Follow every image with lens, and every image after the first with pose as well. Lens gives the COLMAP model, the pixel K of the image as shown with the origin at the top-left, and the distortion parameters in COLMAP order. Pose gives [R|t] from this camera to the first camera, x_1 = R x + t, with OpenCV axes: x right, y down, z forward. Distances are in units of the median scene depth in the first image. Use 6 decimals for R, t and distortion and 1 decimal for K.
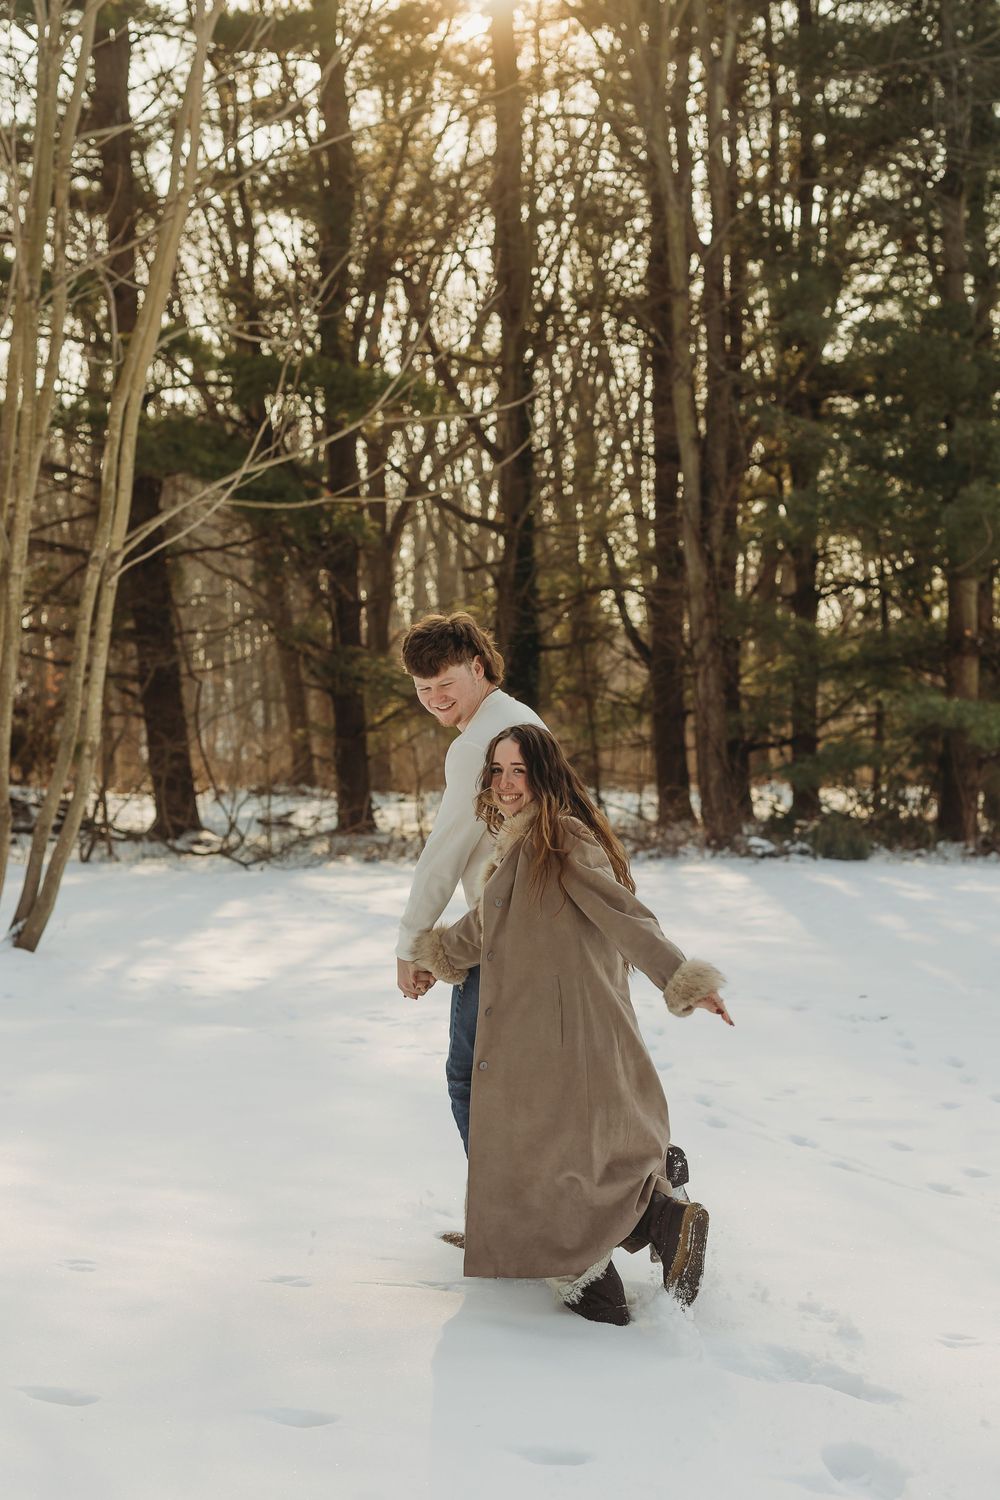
lens RADIAL K [[2362.1, 0, 491.4], [0, 2362.1, 766.9], [0, 0, 1]] dist [0.048334, 0.000000]
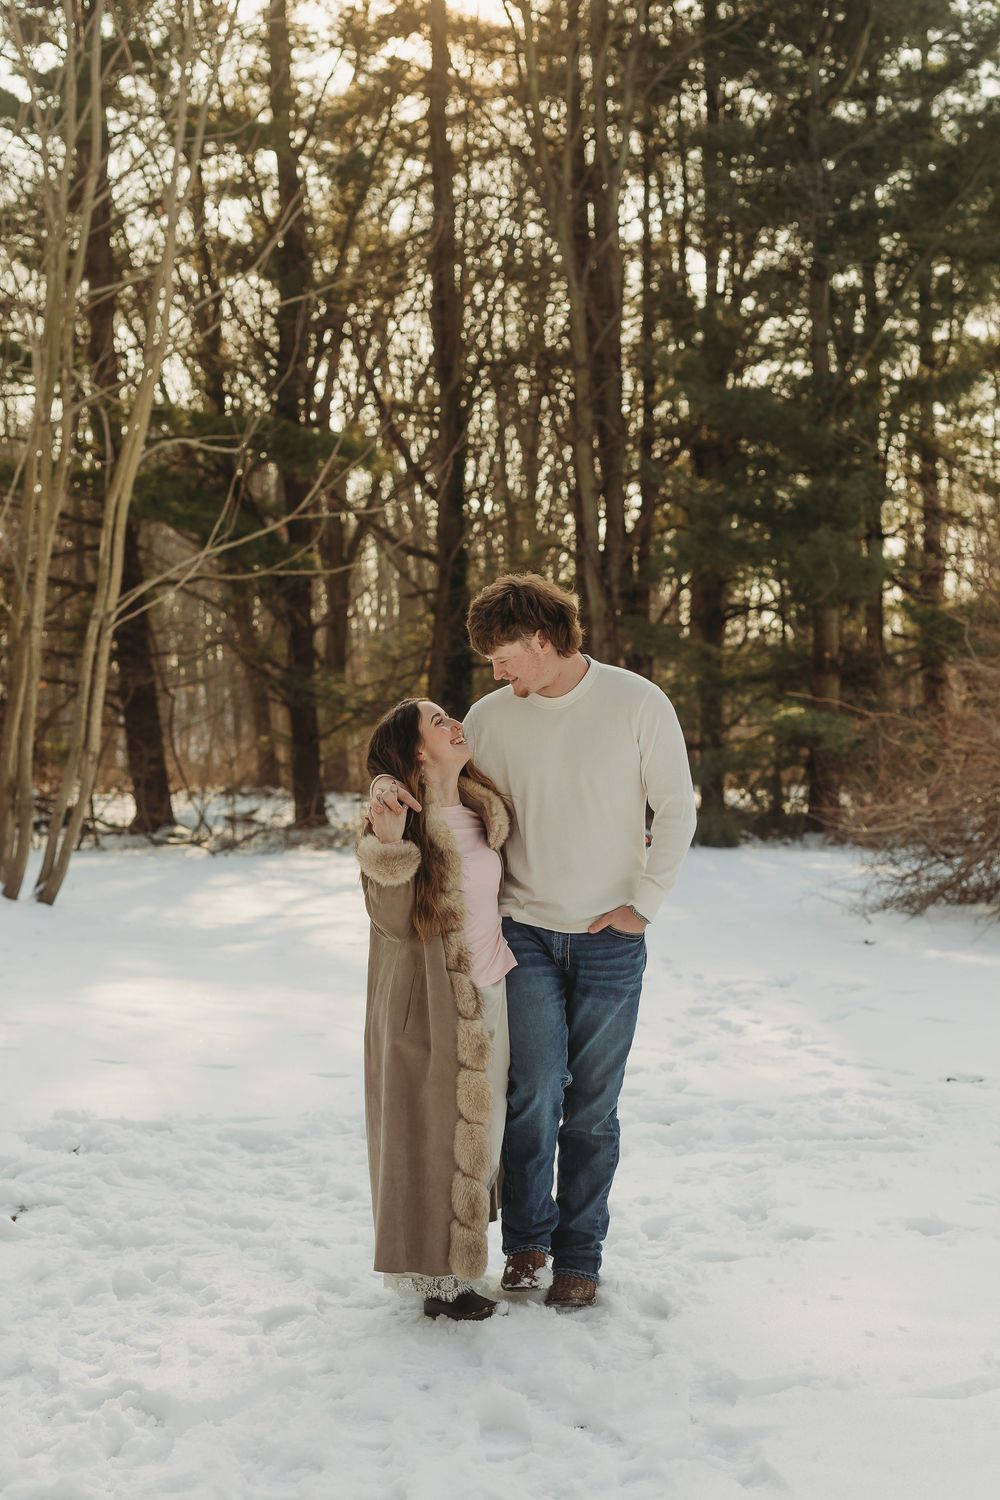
lens RADIAL K [[2362.1, 0, 468.8], [0, 2362.1, 780.1], [0, 0, 1]] dist [0.048334, 0.000000]
pose [[0.999998, -0.001806, 0.000649, 0.017706], [0.001804, 0.999990, 0.003997, 0.000295], [-0.000657, -0.003996, 0.999992, -0.136862]]
